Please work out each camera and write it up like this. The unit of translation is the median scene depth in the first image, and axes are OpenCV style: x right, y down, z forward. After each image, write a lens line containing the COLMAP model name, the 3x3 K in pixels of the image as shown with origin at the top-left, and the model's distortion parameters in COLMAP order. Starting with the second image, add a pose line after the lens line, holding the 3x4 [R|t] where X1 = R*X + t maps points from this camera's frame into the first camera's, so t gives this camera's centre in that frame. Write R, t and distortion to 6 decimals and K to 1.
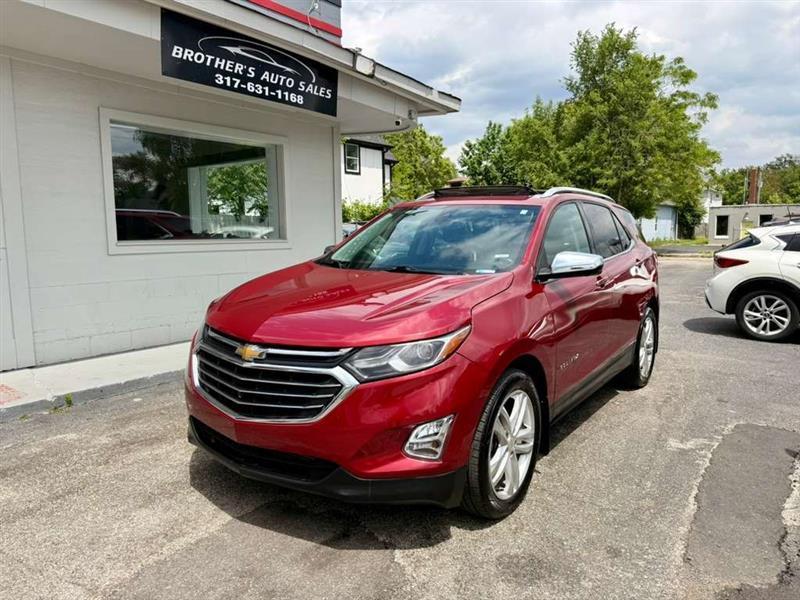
lens RADIAL K [[559.8, 0, 399.1], [0, 559.8, 297.4], [0, 0, 1]] dist [0.024637, -0.031153]
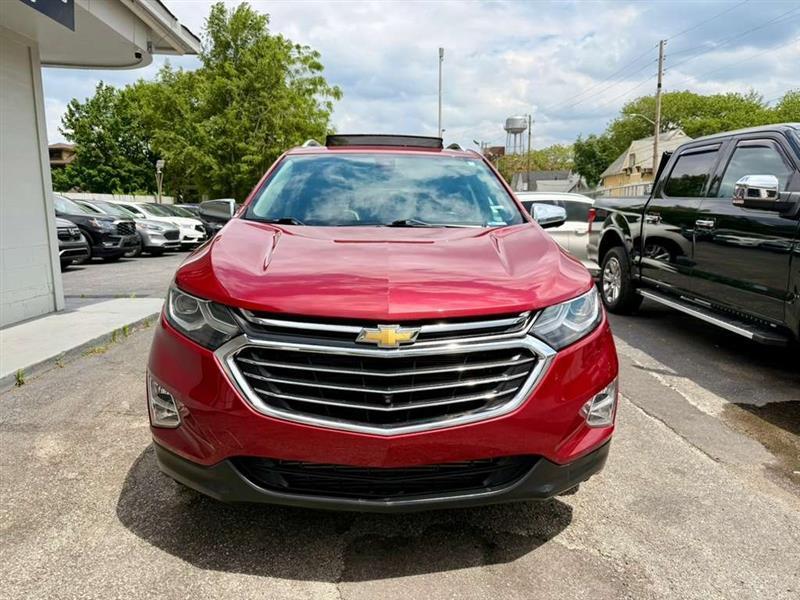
lens RADIAL K [[559.8, 0, 400.5], [0, 559.8, 301.5], [0, 0, 1]] dist [0.024637, -0.031153]
pose [[0.787130, -0.091248, 0.609999, -0.308433], [0.064999, 0.995761, 0.065080, 0.005423], [-0.613352, -0.011577, 0.789725, 0.206073]]
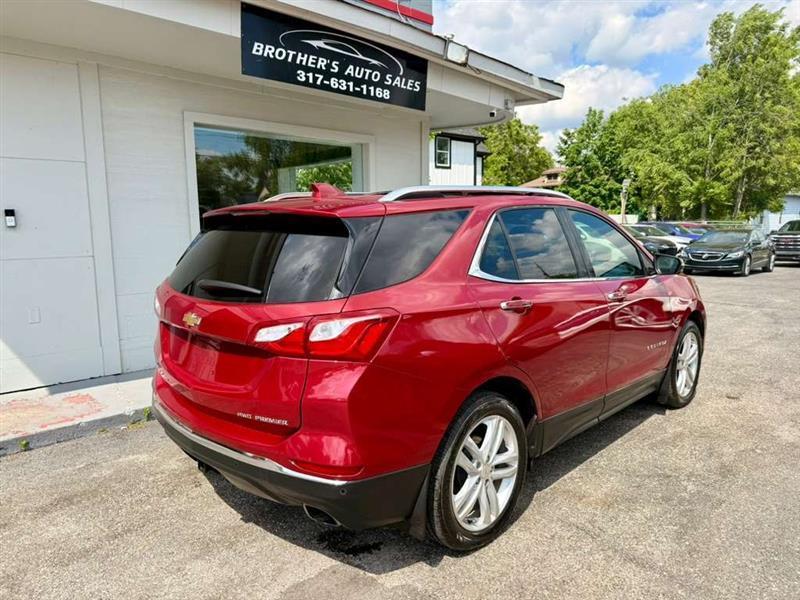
lens RADIAL K [[559.8, 0, 395.4], [0, 559.8, 302.3], [0, 0, 1]] dist [0.024637, -0.031153]
pose [[0.986124, 0.018863, -0.164937, -0.002111], [-0.015312, 0.999623, 0.022776, -0.032278], [0.165304, -0.019935, 0.986041, 0.088422]]
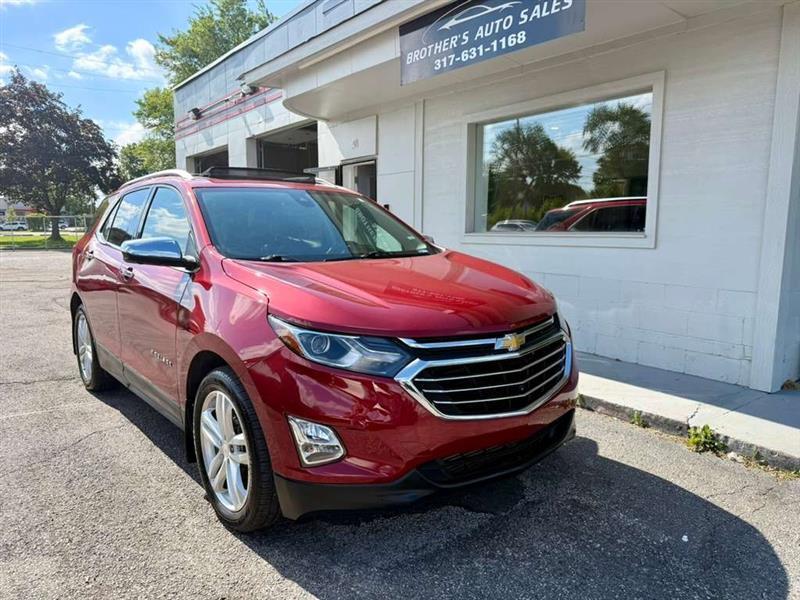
lens RADIAL K [[570.9, 0, 402.9], [0, 570.9, 302.4], [0, 0, 1]] dist [0.016938, -0.024988]
pose [[-0.263118, 0.129276, -0.956063, 0.671154], [-0.119032, 0.979060, 0.165145, -0.137284], [0.957392, 0.157255, -0.242221, 1.204791]]
